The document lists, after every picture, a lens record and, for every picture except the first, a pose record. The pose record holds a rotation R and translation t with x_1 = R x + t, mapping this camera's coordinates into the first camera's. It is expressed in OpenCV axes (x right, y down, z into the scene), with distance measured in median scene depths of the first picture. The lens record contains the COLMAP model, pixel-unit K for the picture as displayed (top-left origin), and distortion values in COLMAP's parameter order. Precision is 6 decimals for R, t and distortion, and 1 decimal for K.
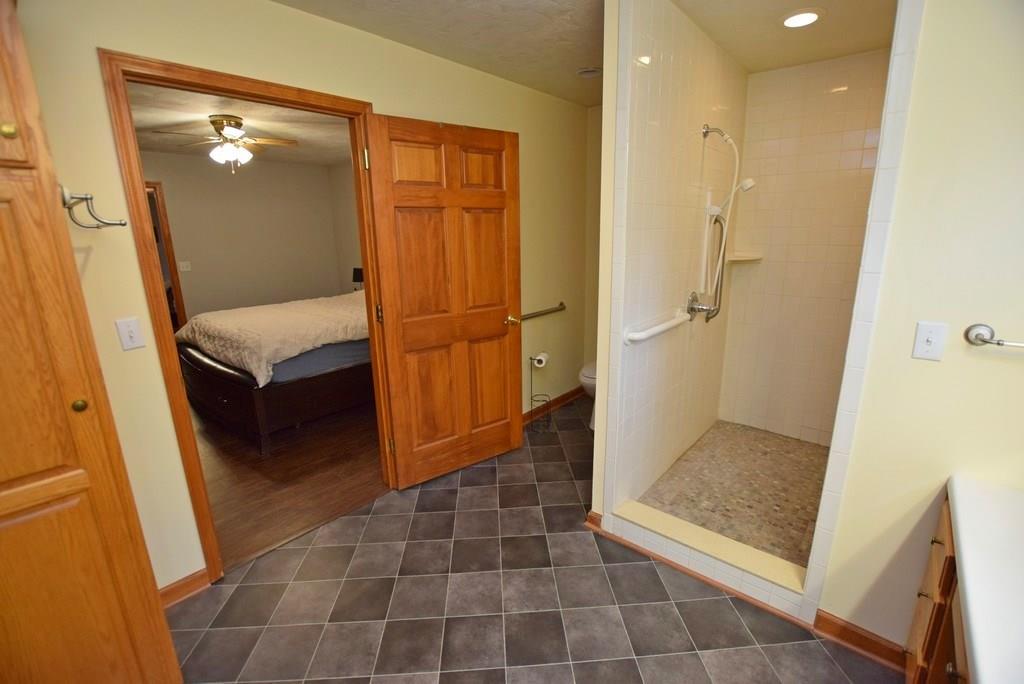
lens RADIAL K [[451.5, 0, 513.1], [0, 451.5, 342.1], [0, 0, 1]] dist [-0.030371, 0.003158]
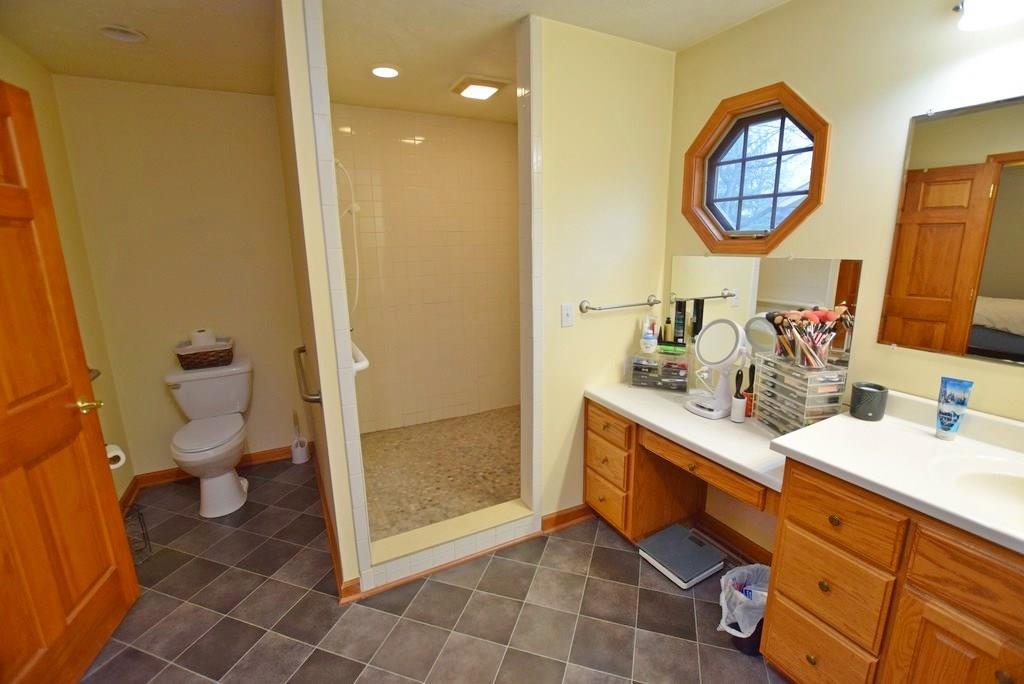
lens RADIAL K [[451.5, 0, 513.5], [0, 451.5, 342.8], [0, 0, 1]] dist [-0.030371, 0.003158]
pose [[0.361865, -0.189994, 0.912664, -0.389374], [0.232662, 0.966437, 0.108939, -0.075844], [-0.902731, 0.172921, 0.393924, 0.307439]]
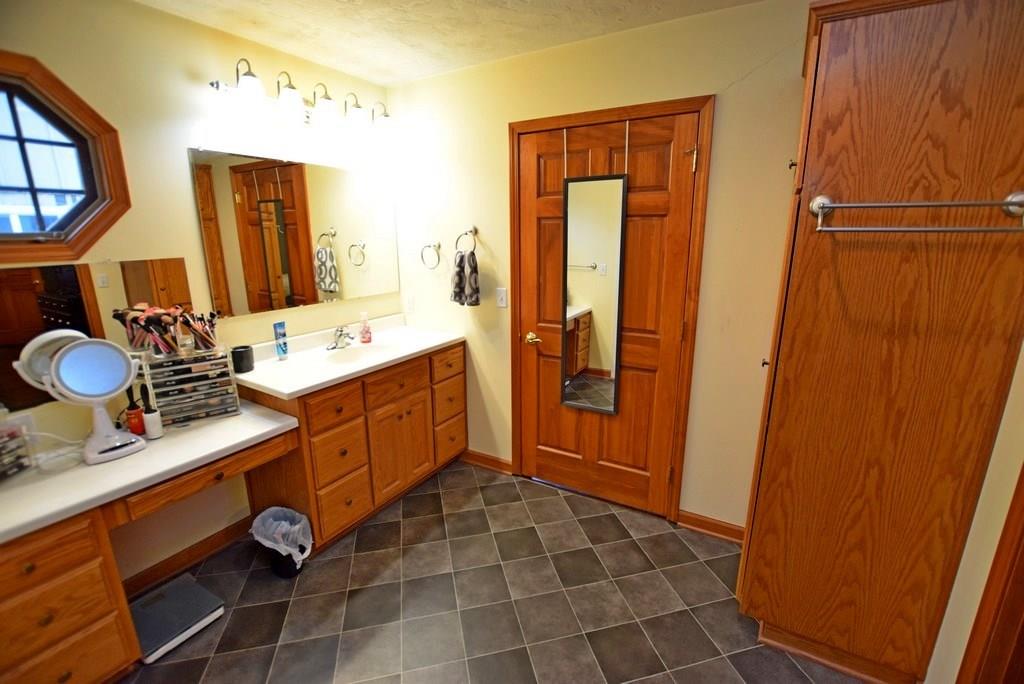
lens RADIAL K [[451.5, 0, 515.0], [0, 451.5, 341.6], [0, 0, 1]] dist [-0.030371, 0.003158]
pose [[-0.983615, 0.065071, -0.168131, 0.358005], [-0.020168, 0.887020, 0.461291, -0.427317], [0.179152, 0.457123, -0.871173, 1.612081]]
